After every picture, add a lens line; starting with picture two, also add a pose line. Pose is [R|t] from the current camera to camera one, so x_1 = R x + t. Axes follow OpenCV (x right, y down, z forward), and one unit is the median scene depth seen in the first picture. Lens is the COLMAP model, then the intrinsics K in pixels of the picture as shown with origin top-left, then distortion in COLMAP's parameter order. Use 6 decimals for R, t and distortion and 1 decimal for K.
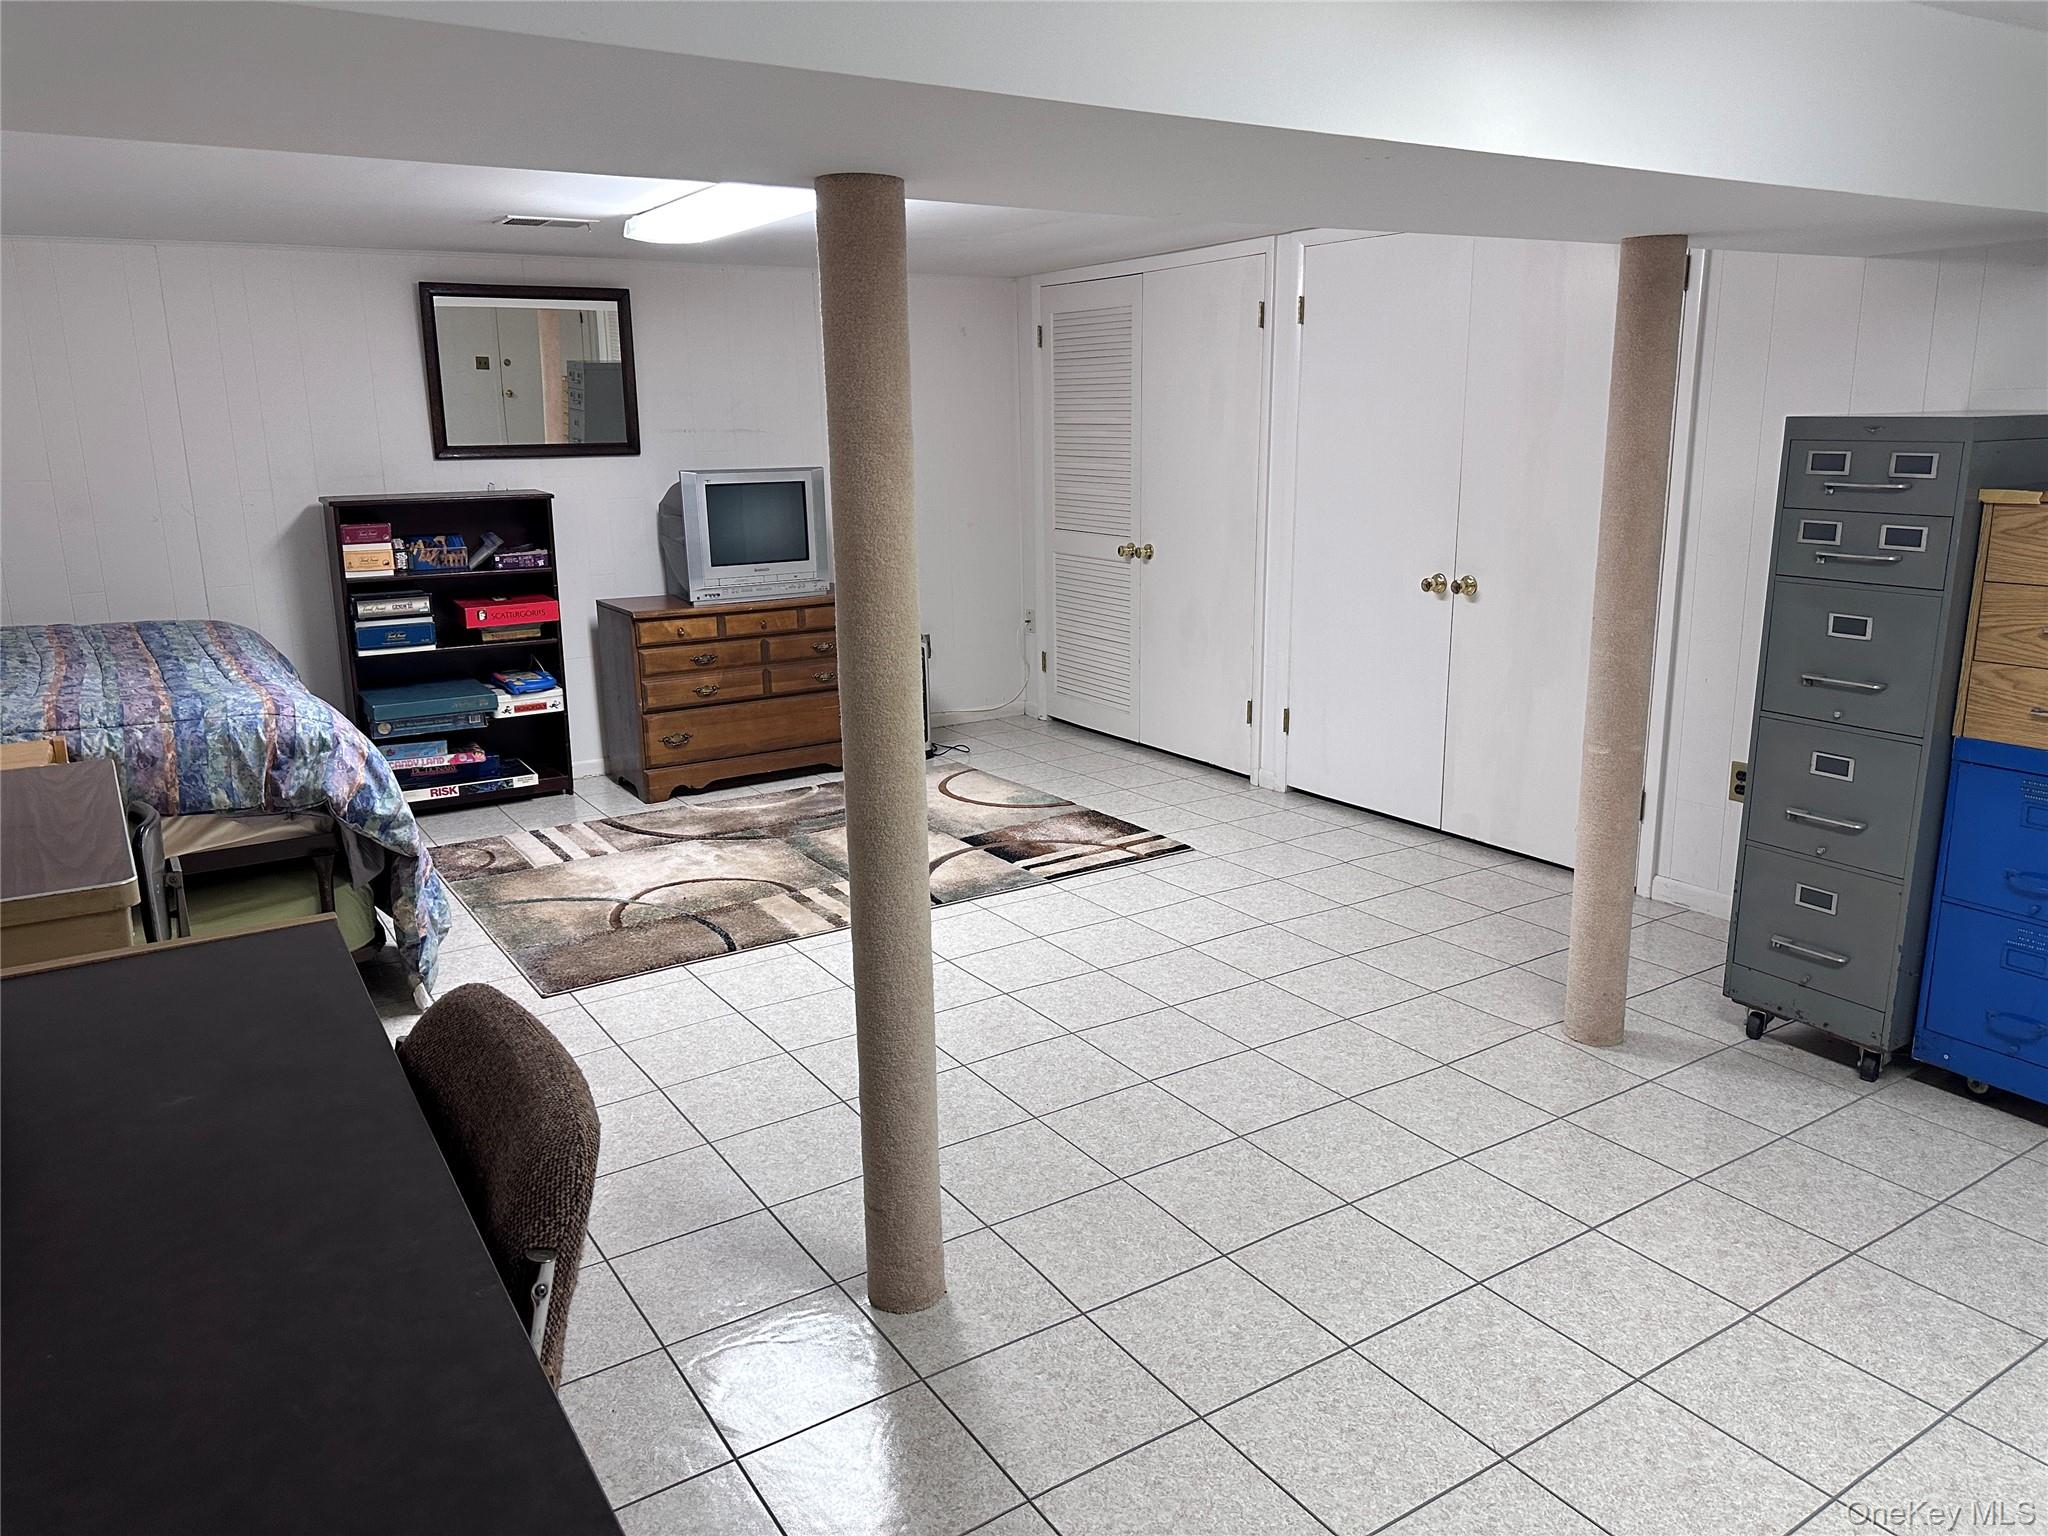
lens RADIAL K [[1436.0, 0, 1057.9], [0, 1436.0, 768.3], [0, 0, 1]] dist [0.083872, -0.118078]
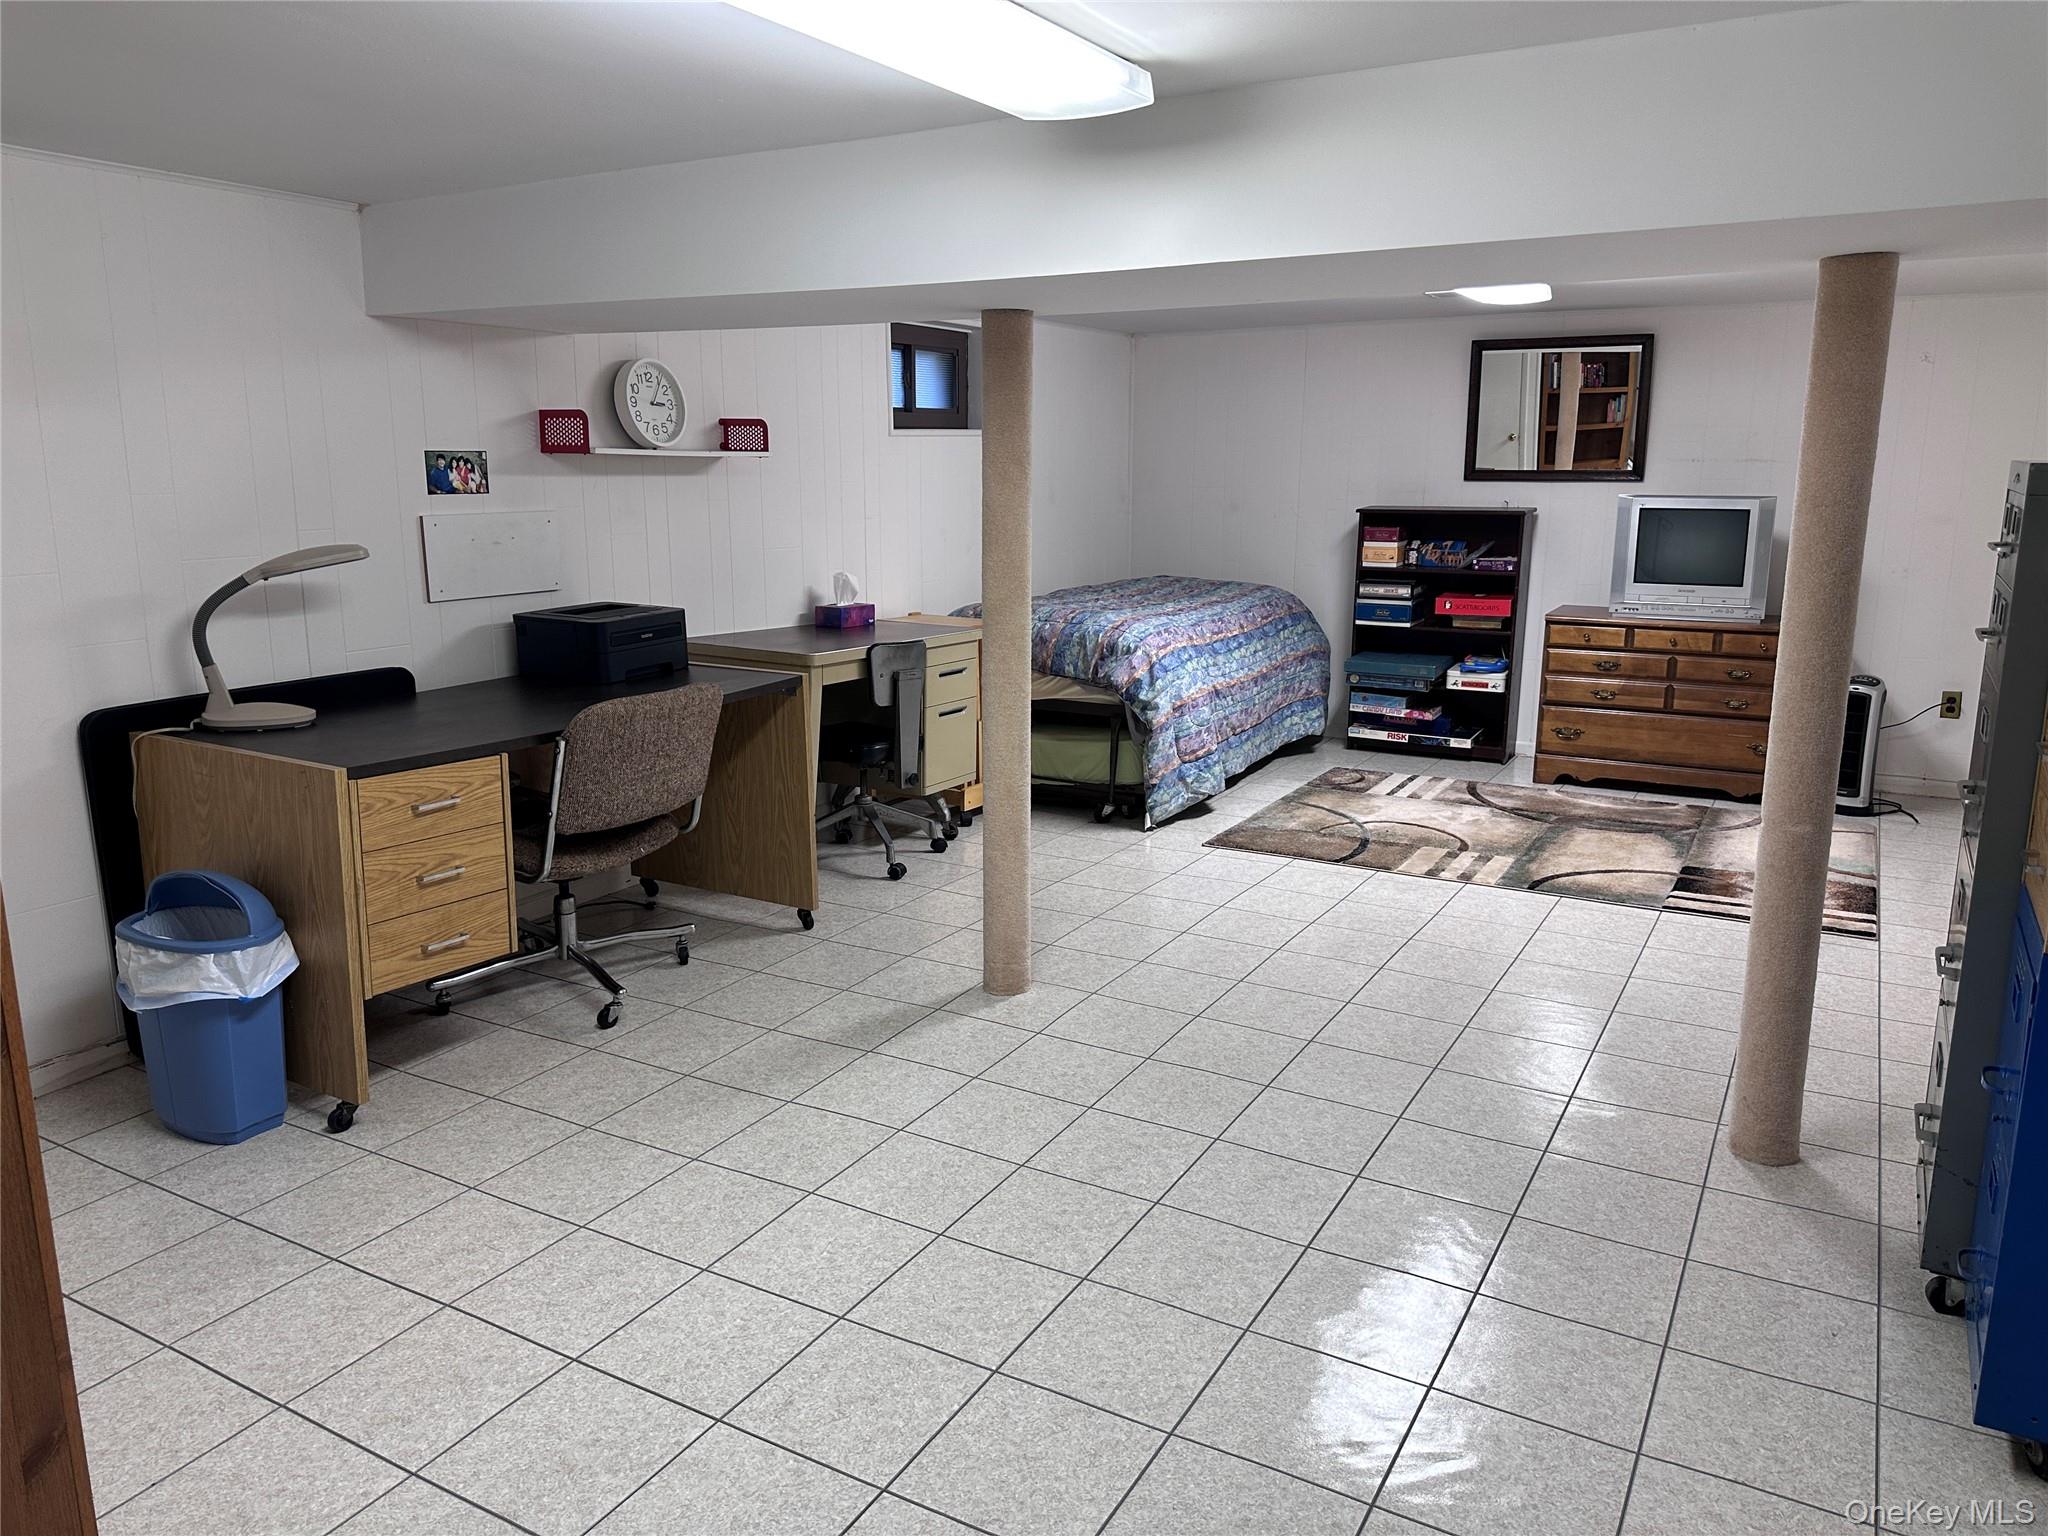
lens RADIAL K [[1449.6, 0, 1024.0], [0, 1449.6, 768.0], [0, 0, 1]] dist [0.155478, -0.242171]
pose [[0.449537, 0.200973, -0.870360, 0.569802], [-0.219897, 0.969275, 0.110237, -0.027524], [0.865772, 0.141833, 0.479918, 0.091458]]
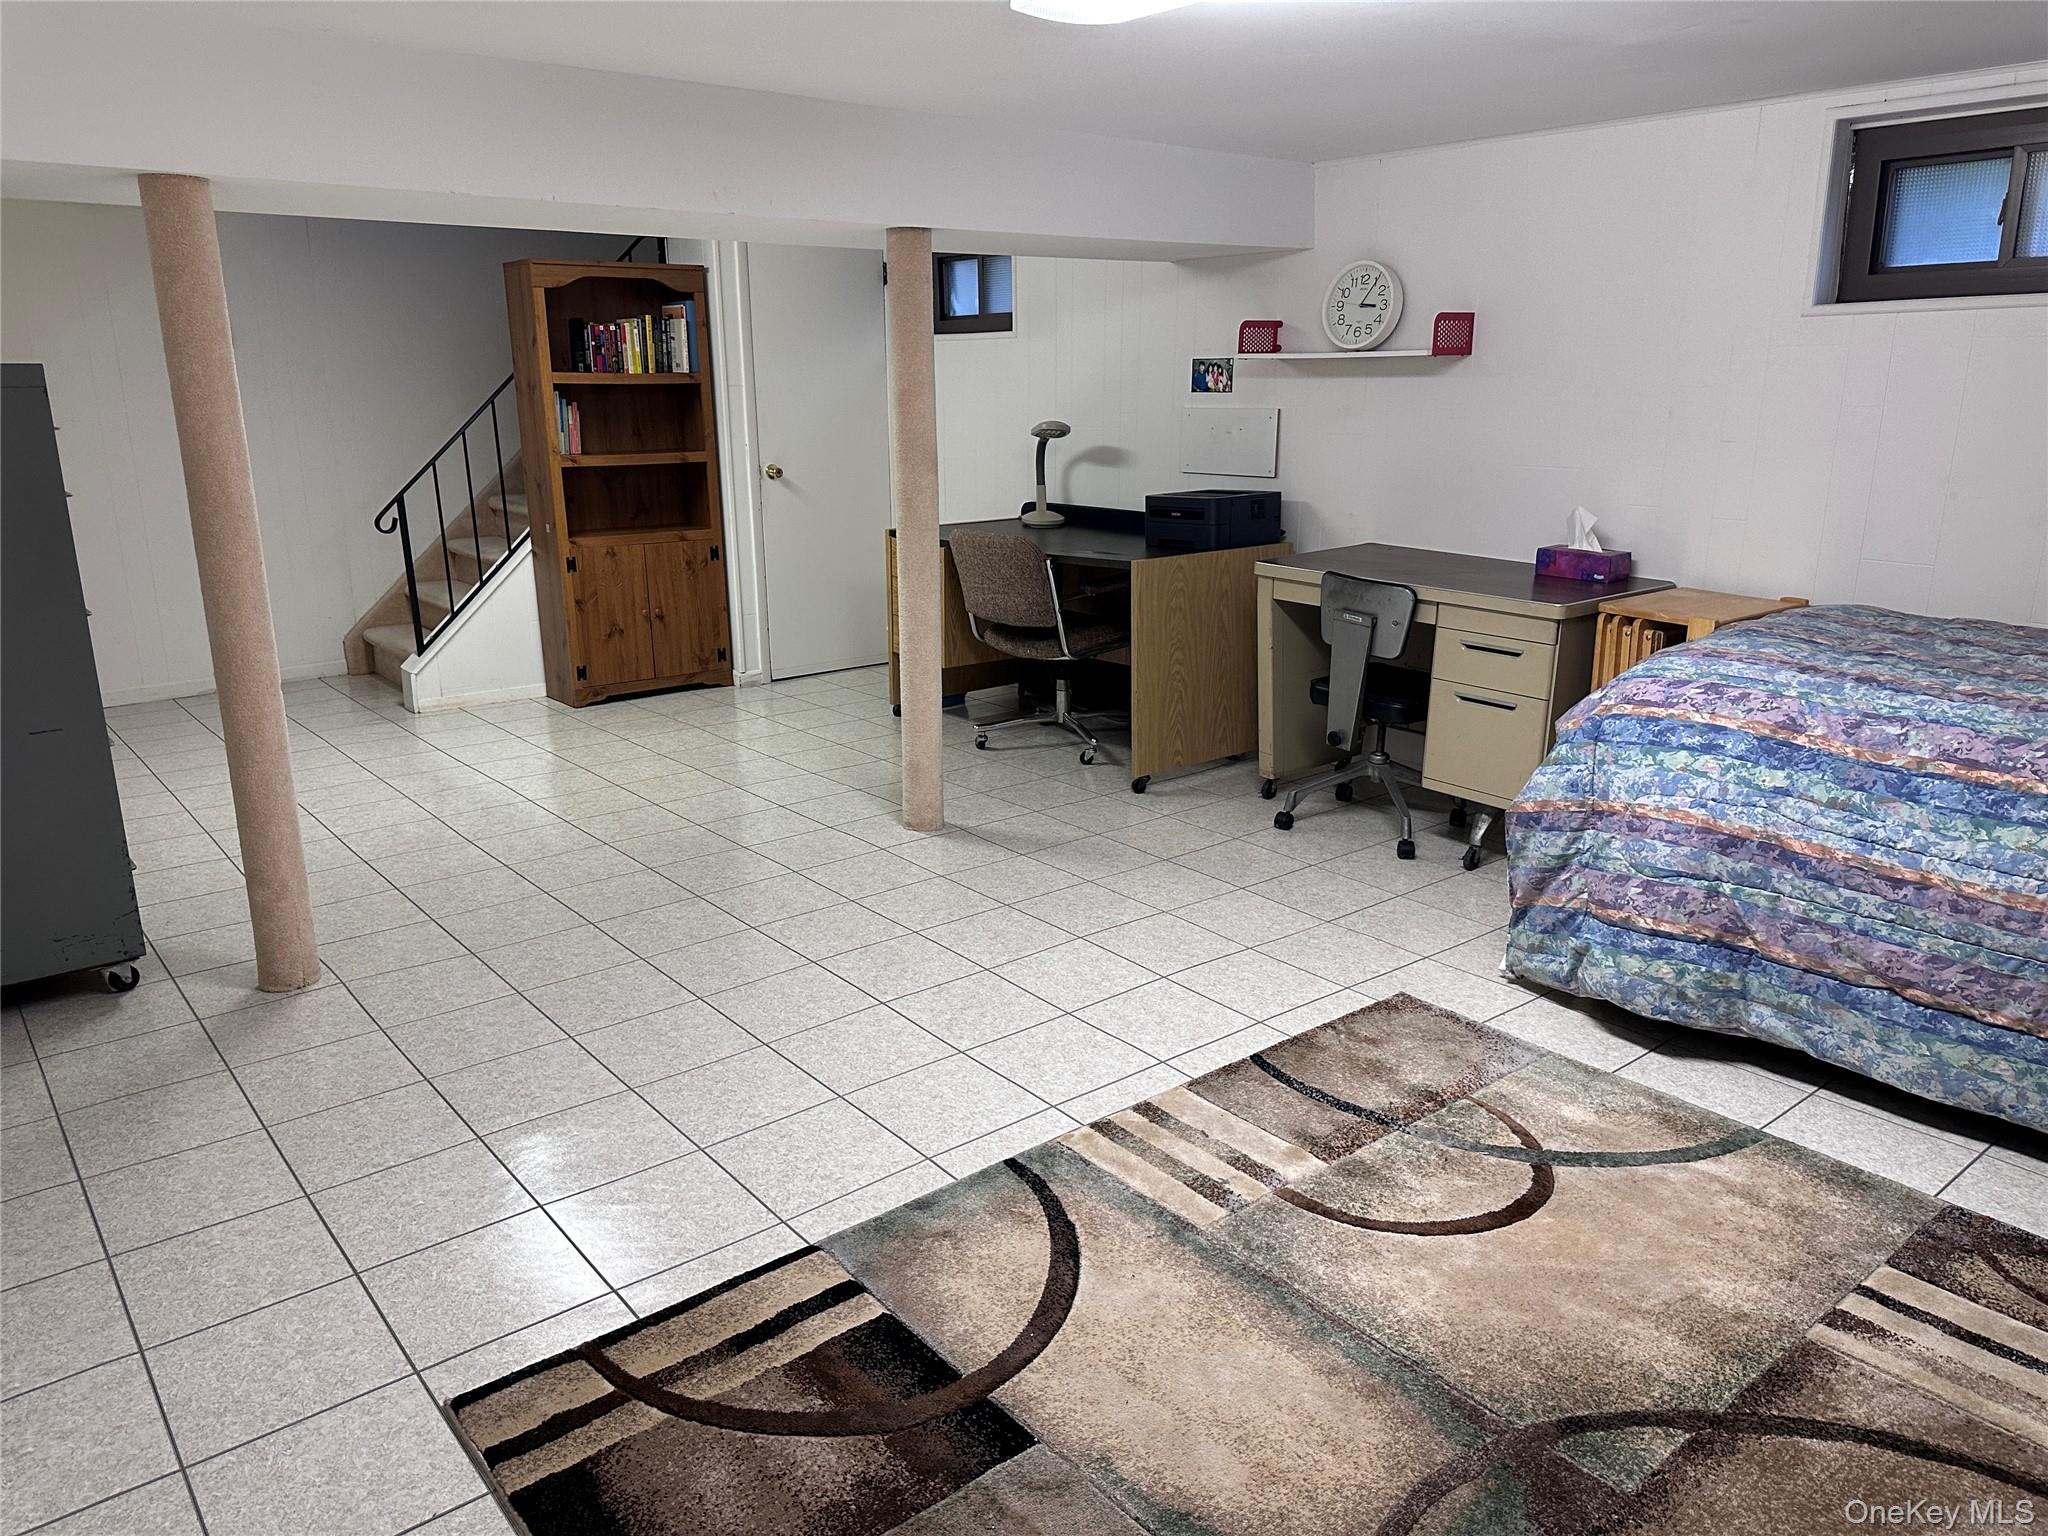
lens RADIAL K [[1449.6, 0, 1024.0], [0, 1449.6, 768.0], [0, 0, 1]] dist [0.155478, -0.242171]
pose [[-0.995793, 0.042052, -0.081418, -0.037783], [-0.002647, 0.874918, 0.484264, -0.277504], [0.091598, 0.482442, -0.871126, 1.175079]]
